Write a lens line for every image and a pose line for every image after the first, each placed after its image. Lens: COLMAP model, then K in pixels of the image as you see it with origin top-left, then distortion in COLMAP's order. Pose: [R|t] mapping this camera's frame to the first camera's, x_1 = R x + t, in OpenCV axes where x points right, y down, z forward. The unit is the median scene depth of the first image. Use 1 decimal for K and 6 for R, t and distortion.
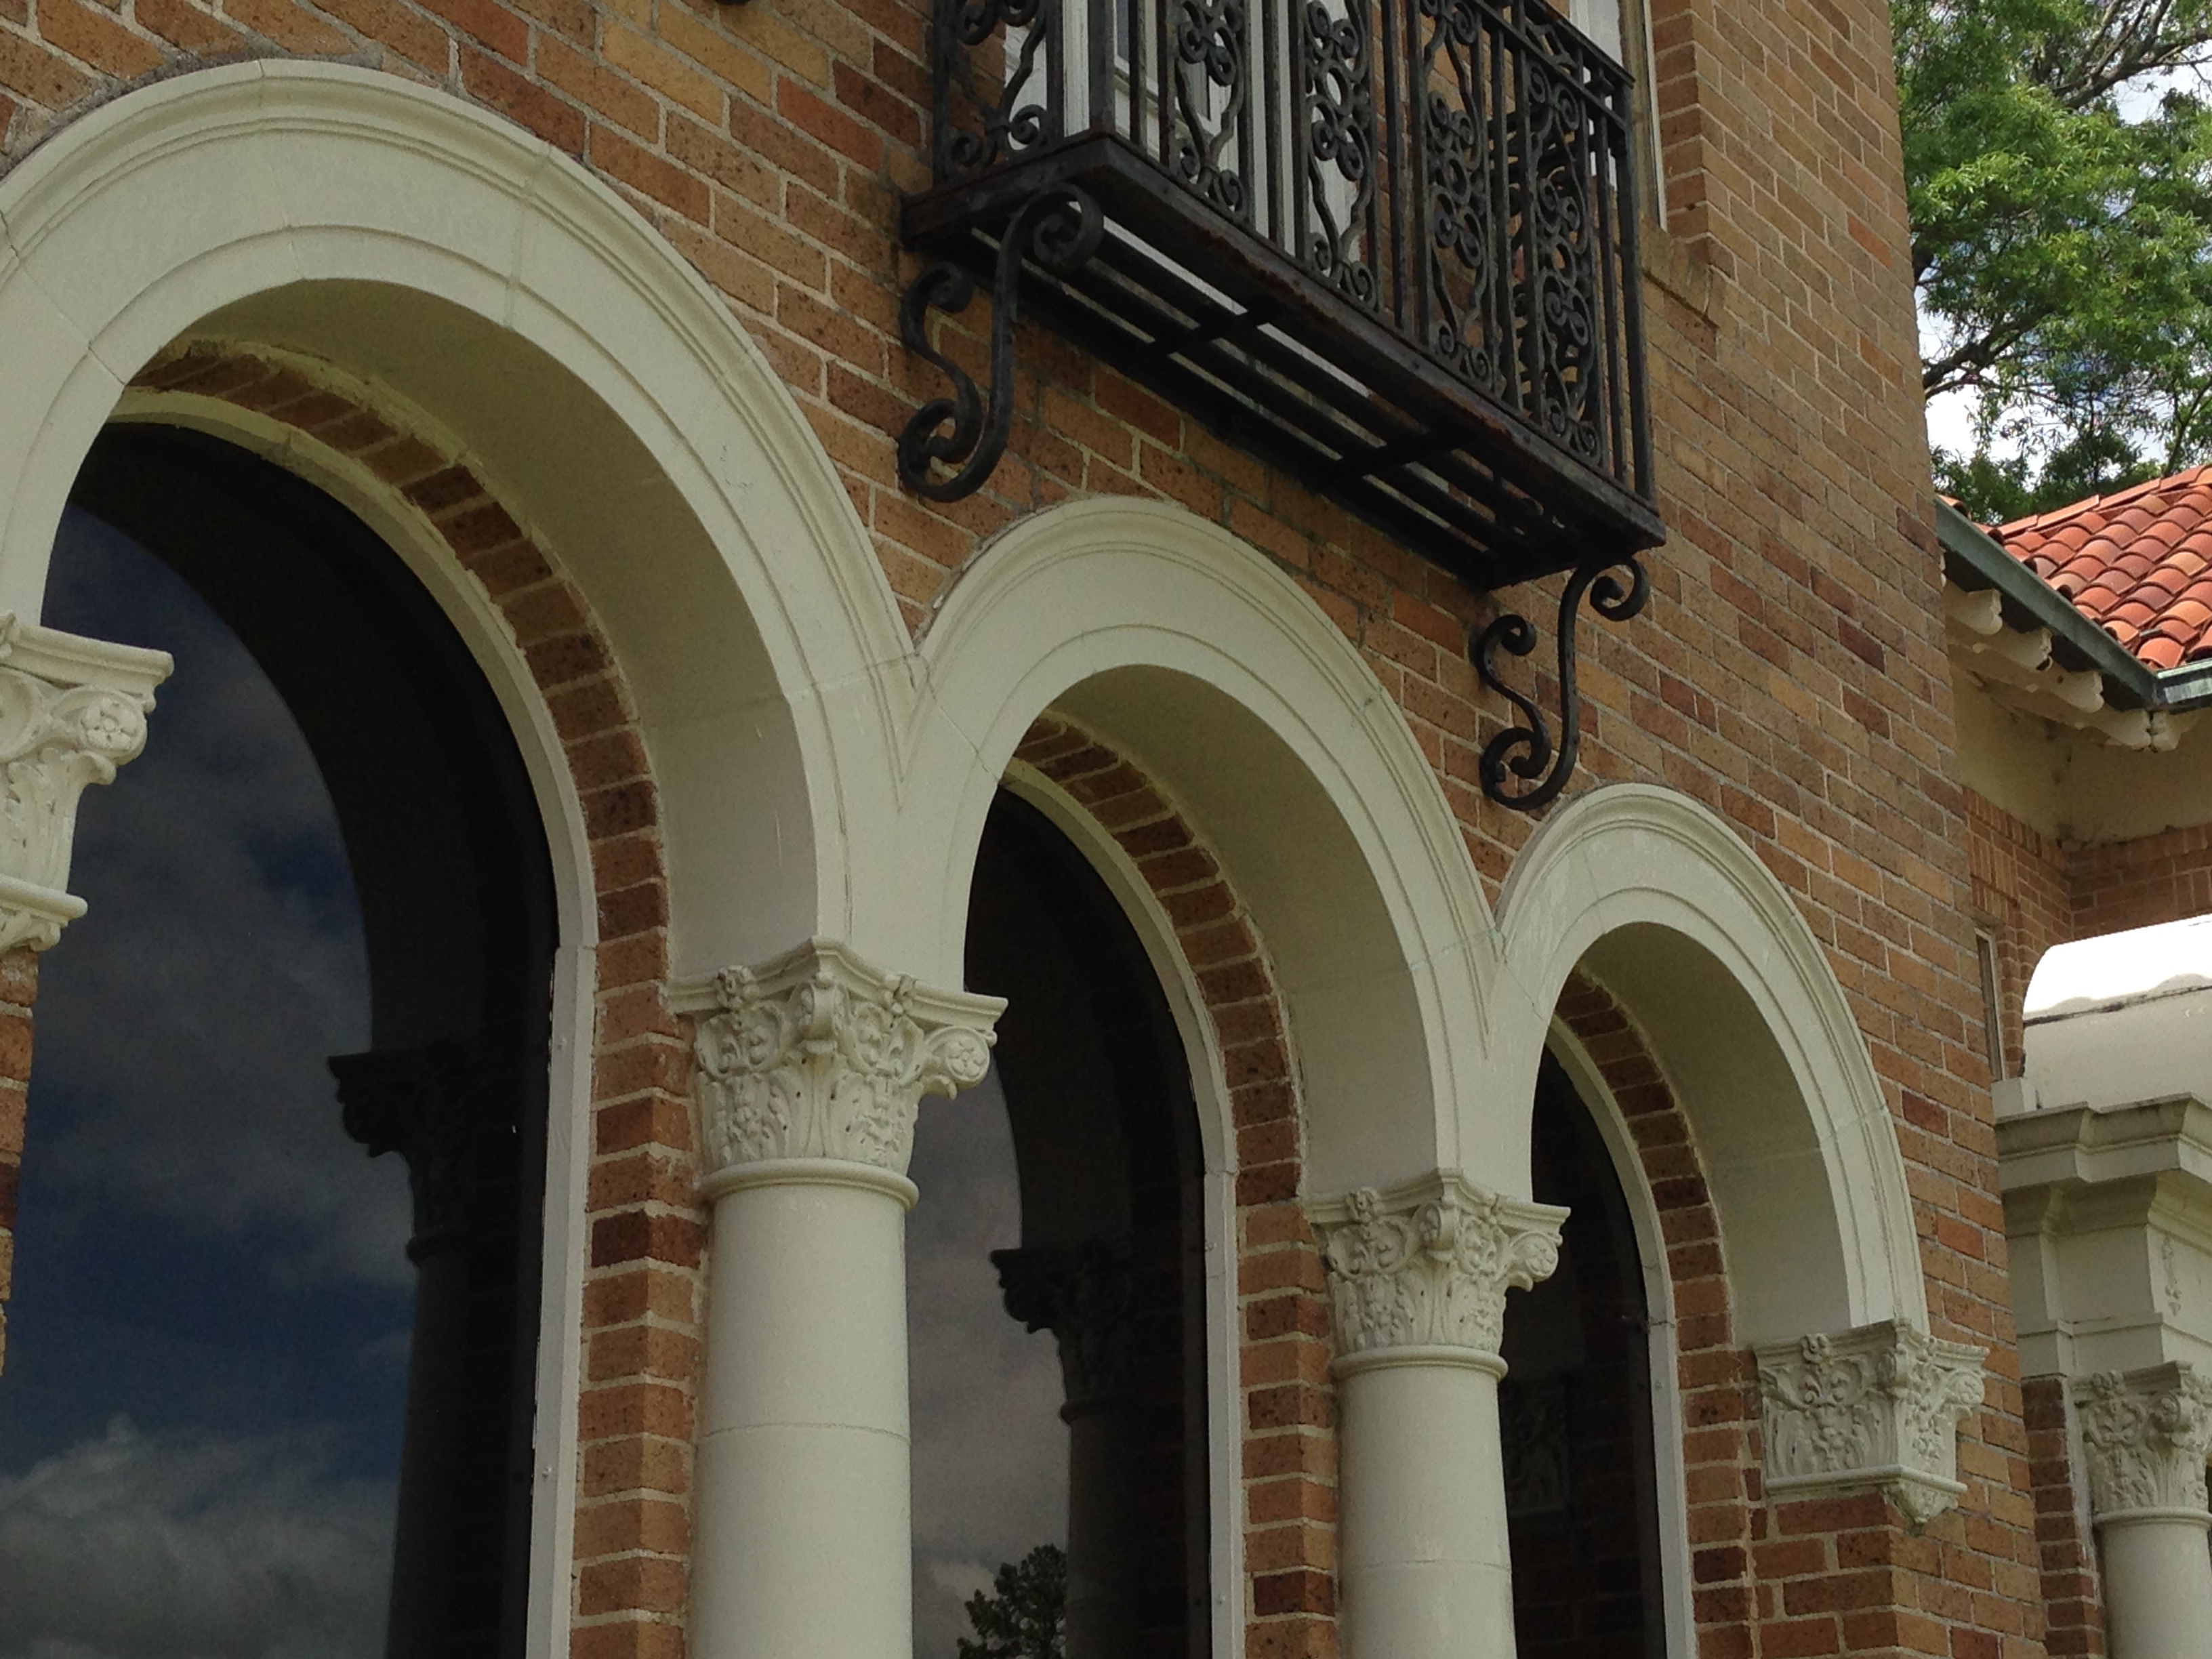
lens RADIAL K [[3853.7, 0, 1106.0], [0, 3853.7, 829.5], [0, 0, 1]] dist [-0.004369, 0.245308]
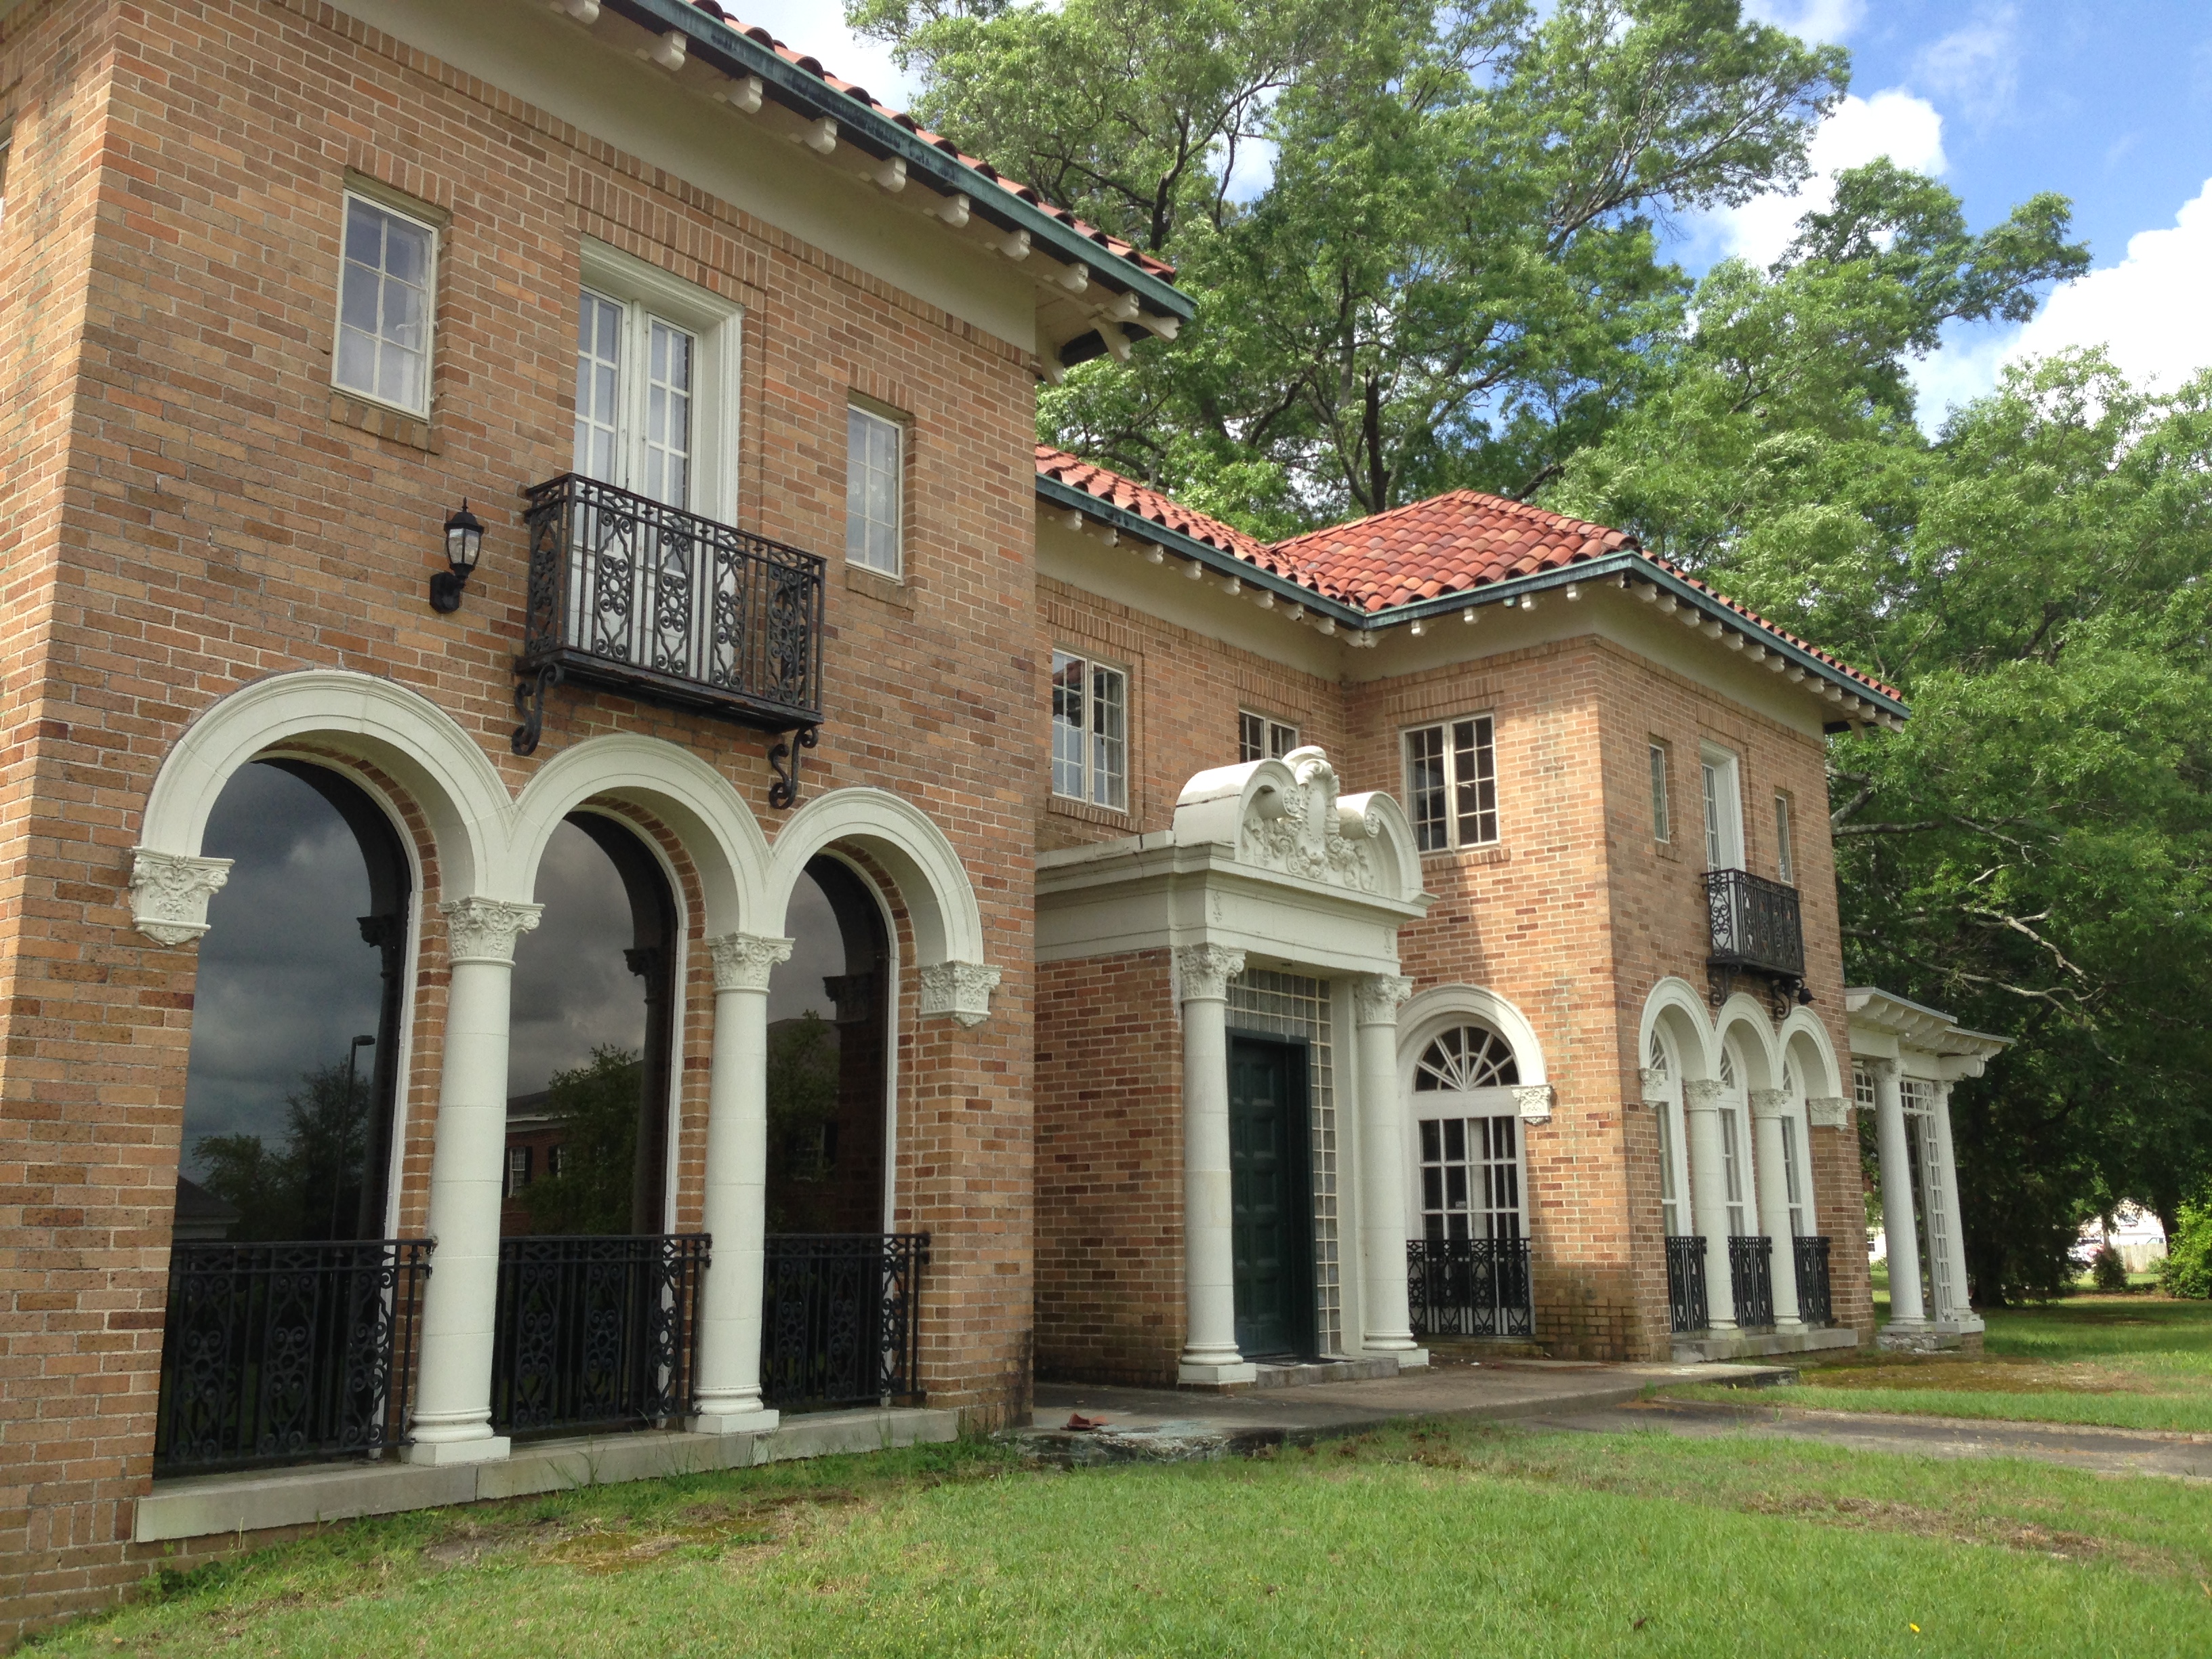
lens RADIAL K [[2022.3, 0, 1056.8], [0, 2022.3, 795.9], [0, 0, 1]] dist [0.043546, 0.007066]
pose [[0.997577, -0.012036, -0.068516, 0.449356], [0.019947, 0.993051, 0.115982, -0.203975], [0.066644, -0.117068, 0.990885, -0.600926]]
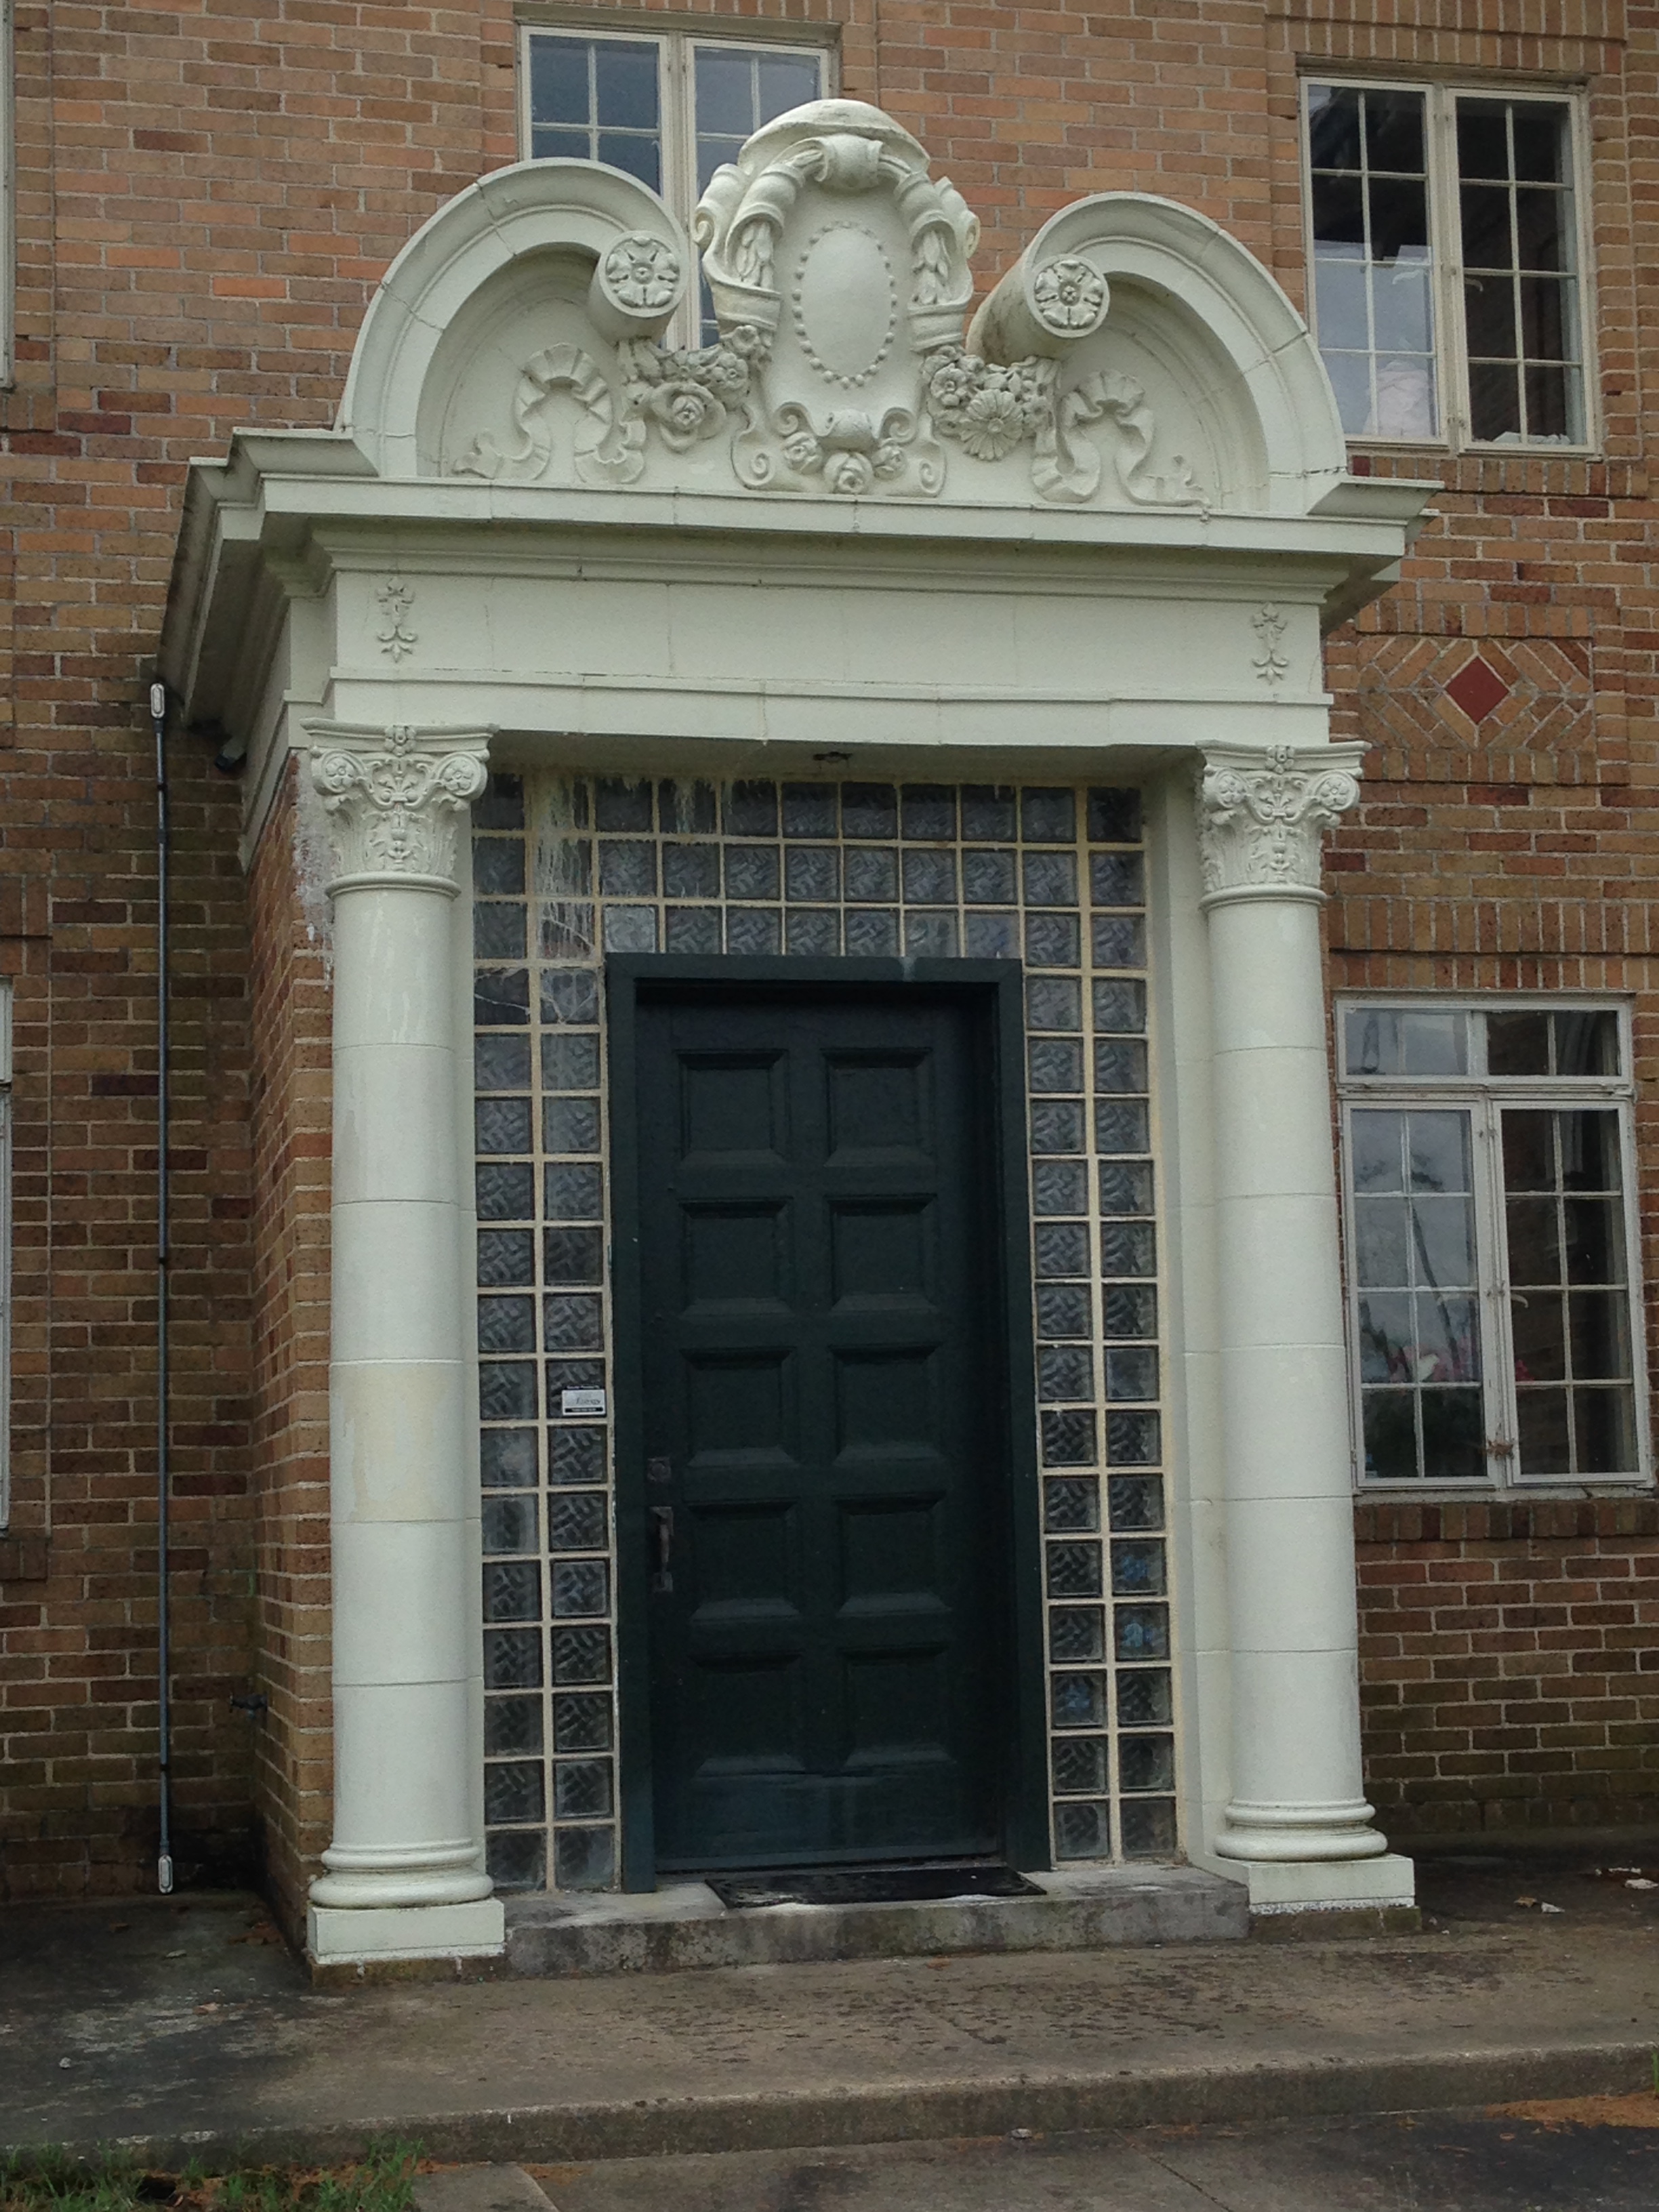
lens RADIAL K [[3462.1, 0, 835.5], [0, 3462.1, 1073.3], [0, 0, 1]] dist [-0.042585, 0.575847]
pose [[0.757456, -0.092166, -0.646348, 1.478831], [0.232050, 0.963350, 0.134572, 0.223404], [0.610256, -0.251918, 0.751082, 0.713207]]
